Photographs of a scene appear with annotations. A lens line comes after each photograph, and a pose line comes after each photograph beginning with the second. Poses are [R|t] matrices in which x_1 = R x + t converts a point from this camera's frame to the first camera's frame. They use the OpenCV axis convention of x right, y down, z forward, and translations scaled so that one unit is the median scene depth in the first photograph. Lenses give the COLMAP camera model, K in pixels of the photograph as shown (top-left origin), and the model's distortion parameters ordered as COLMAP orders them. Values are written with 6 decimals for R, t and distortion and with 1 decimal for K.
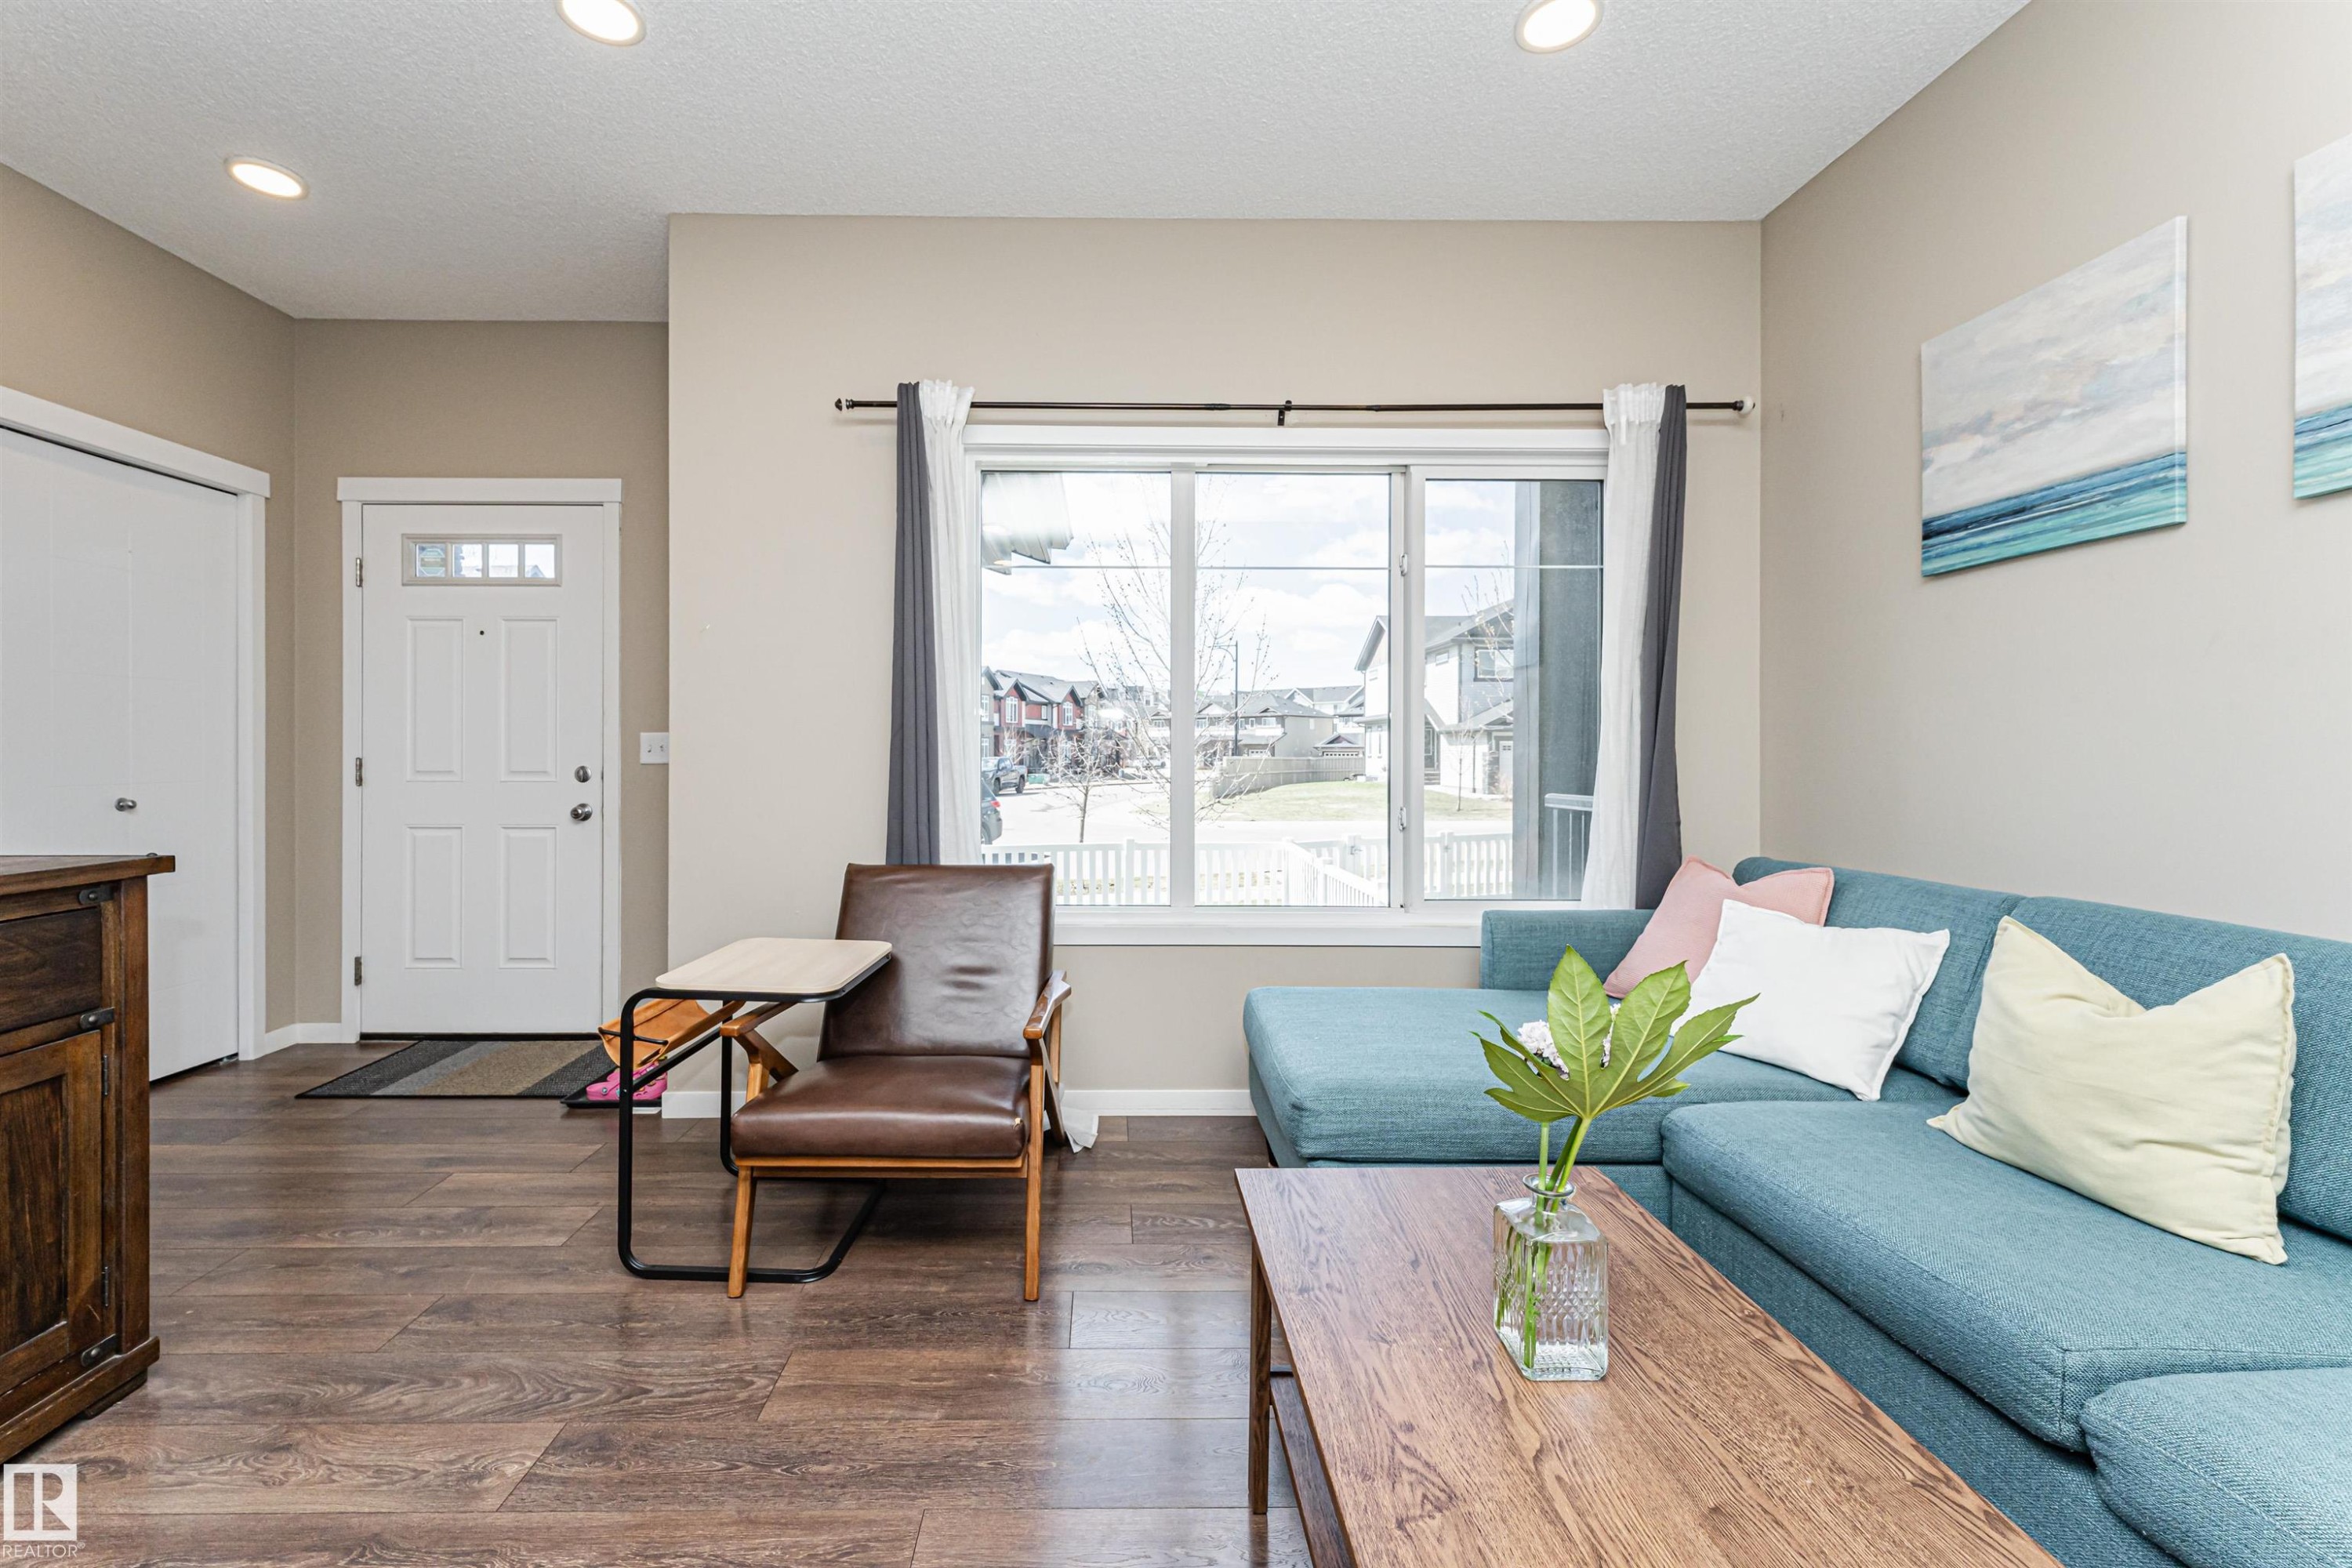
lens RADIAL K [[1001.2, 0, 1120.4], [0, 1001.2, 750.5], [0, 0, 1]] dist [0.001396, -0.000892]
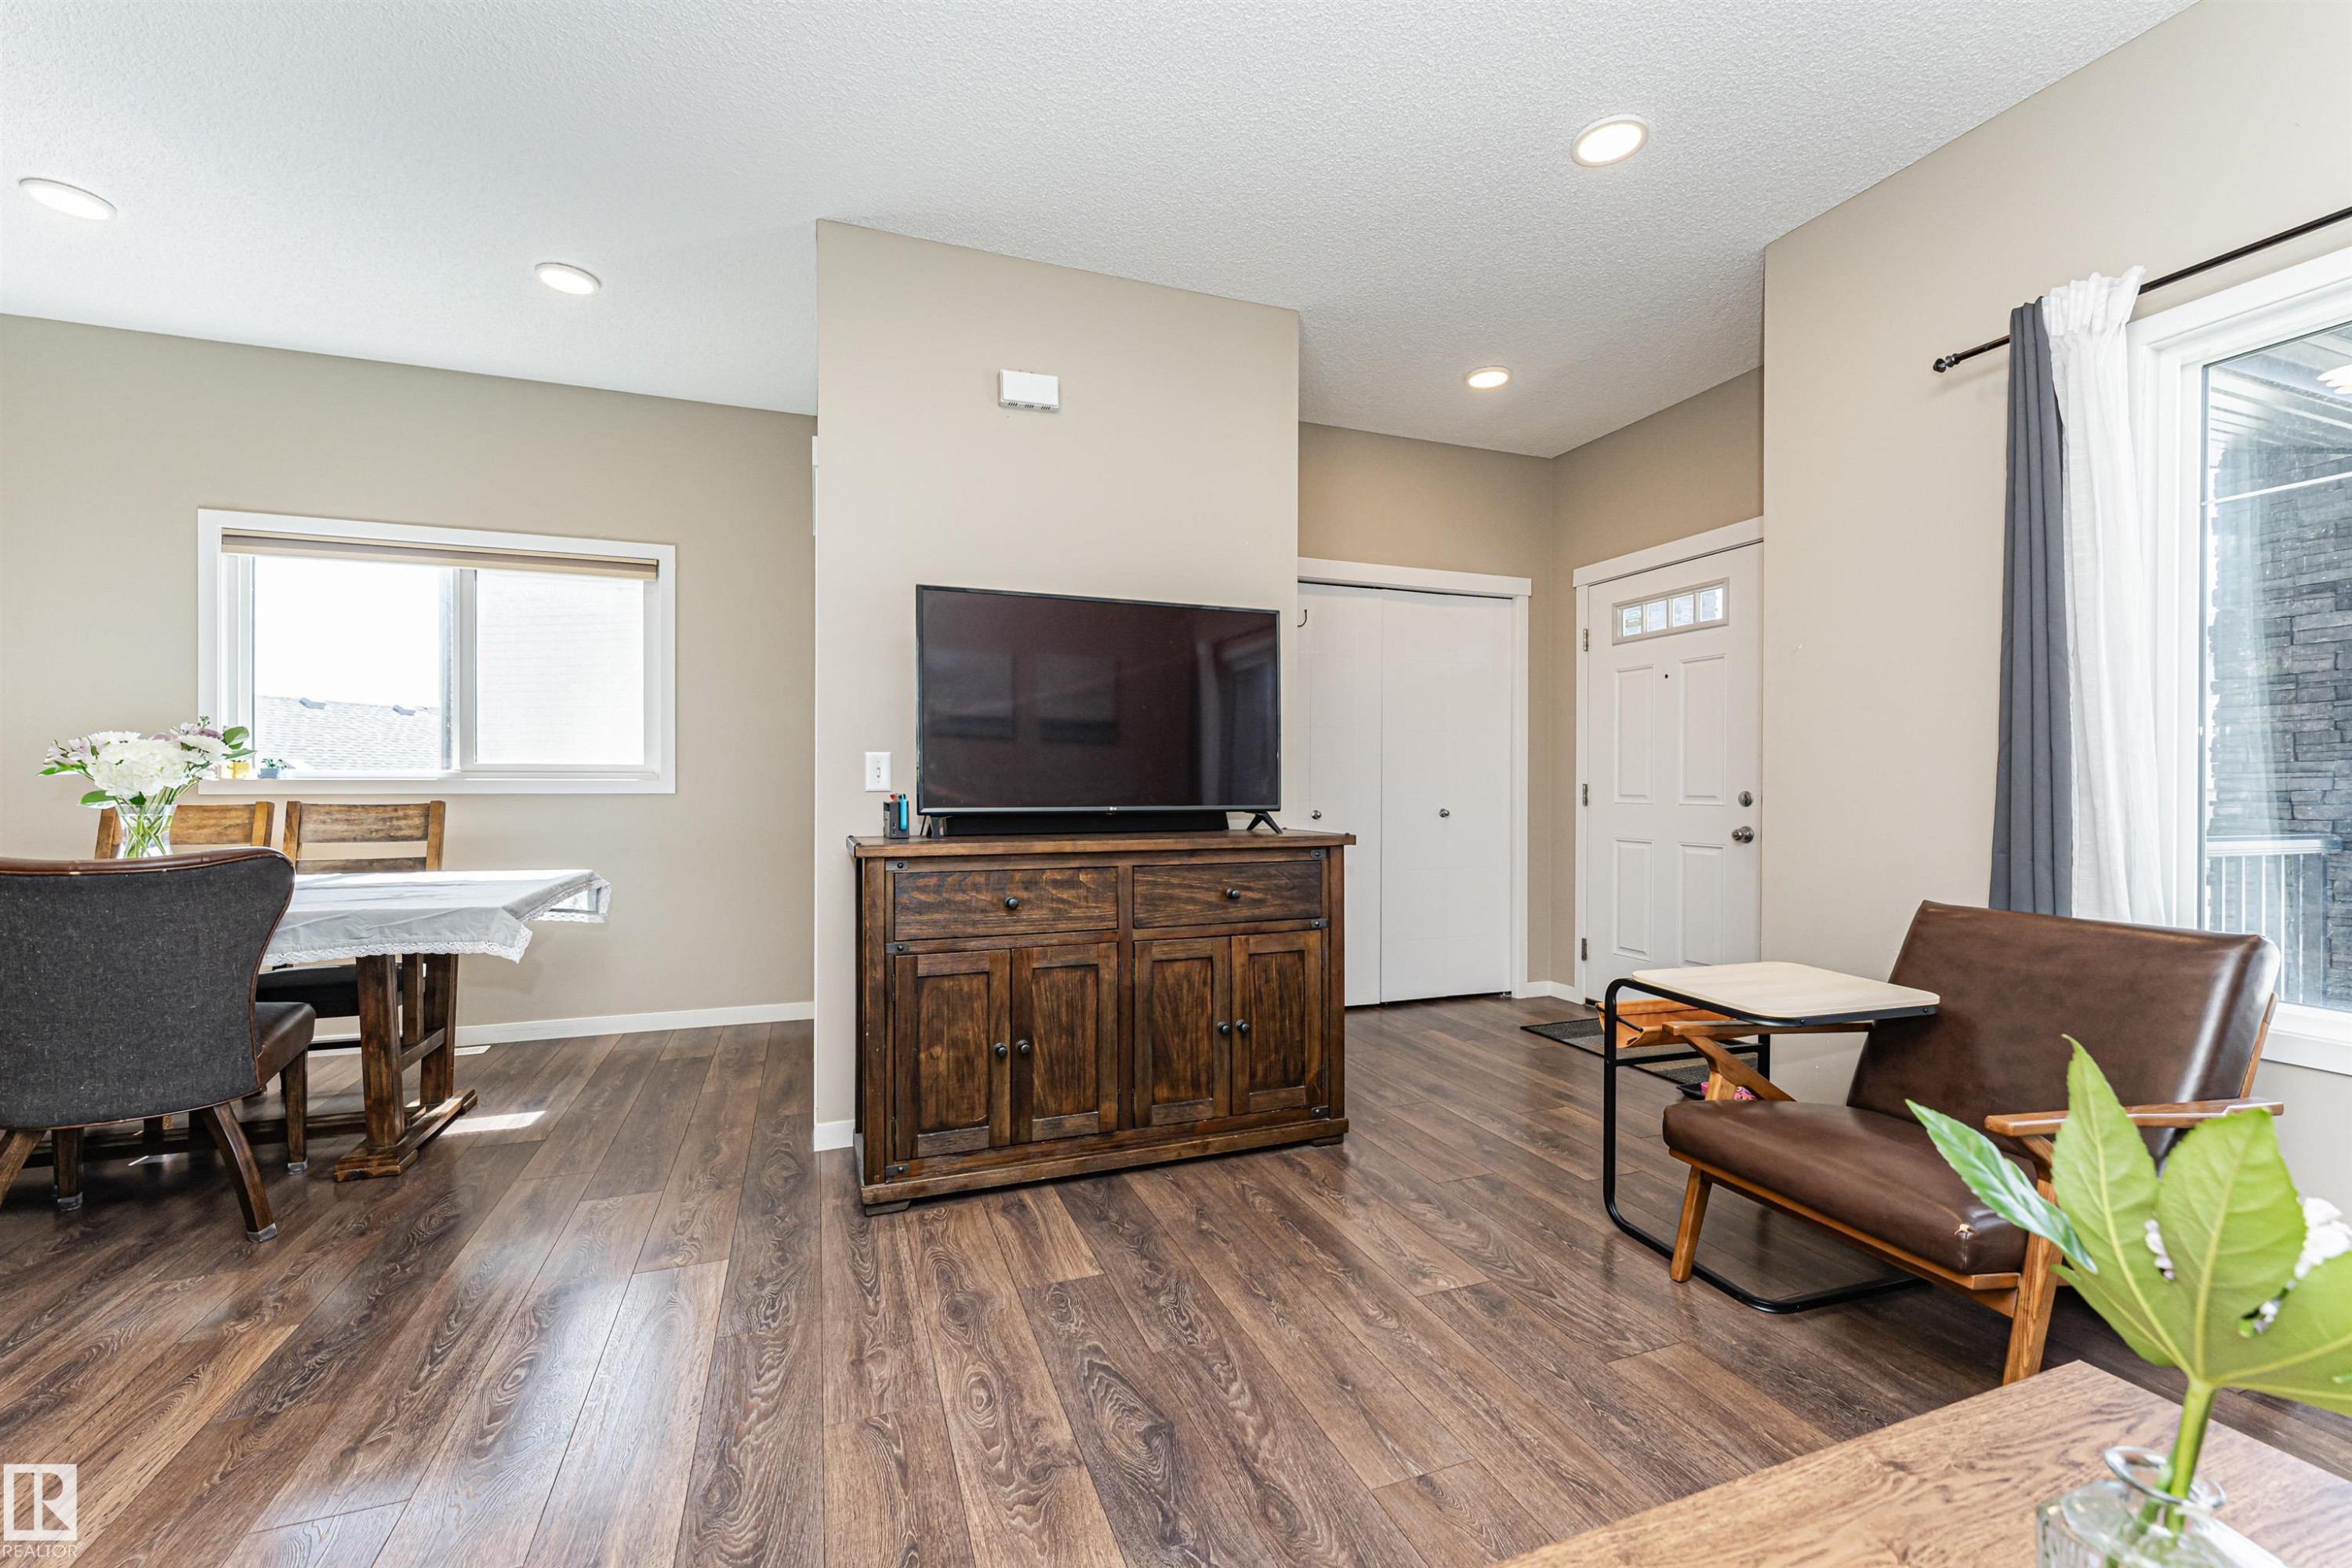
lens RADIAL K [[944.4, 0, 1156.3], [0, 944.4, 789.3], [0, 0, 1]] dist [0.003296, -0.000146]
pose [[0.332666, 0.003464, -0.943038, 0.325899], [-0.002108, 0.999993, 0.002929, 0.019017], [0.943042, 0.001014, 0.332671, 0.123886]]
